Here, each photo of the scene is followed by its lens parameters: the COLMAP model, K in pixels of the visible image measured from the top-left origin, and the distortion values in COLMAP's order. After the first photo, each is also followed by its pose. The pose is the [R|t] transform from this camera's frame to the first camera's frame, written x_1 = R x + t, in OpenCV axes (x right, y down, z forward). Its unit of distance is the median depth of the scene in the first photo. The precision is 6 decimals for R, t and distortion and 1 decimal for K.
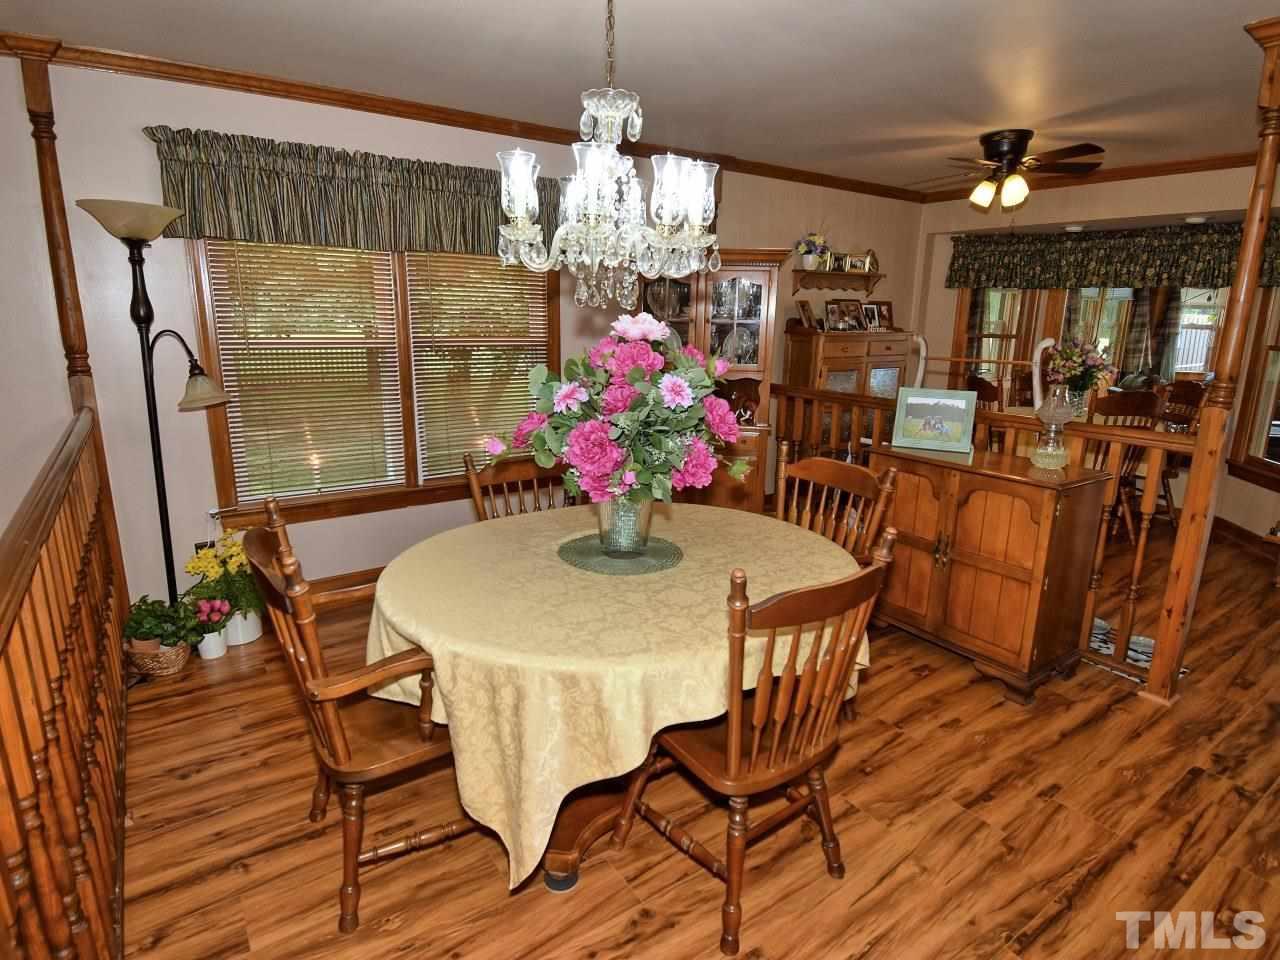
lens RADIAL K [[682.3, 0, 644.0], [0, 682.3, 479.7], [0, 0, 1]] dist [0.020224, -0.028691]
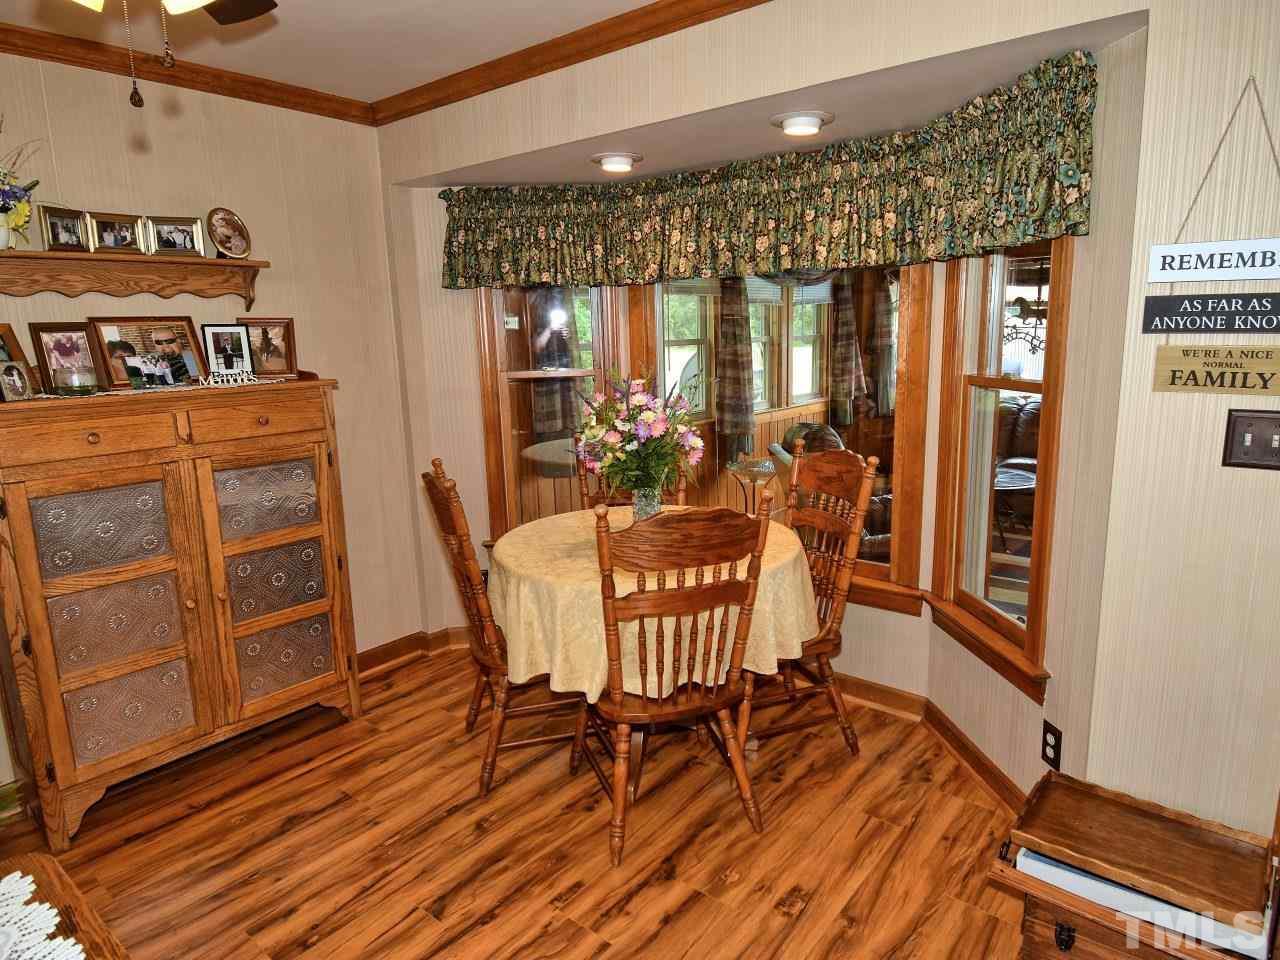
lens RADIAL K [[782.0, 0, 640.0], [0, 782.0, 480.0], [0, 0, 1]] dist [0.017196, -0.001573]
pose [[0.958986, -0.093077, 0.267737, 0.438919], [0.108045, 0.993271, -0.041692, -0.101589], [-0.262055, 0.068910, 0.962590, 0.426015]]
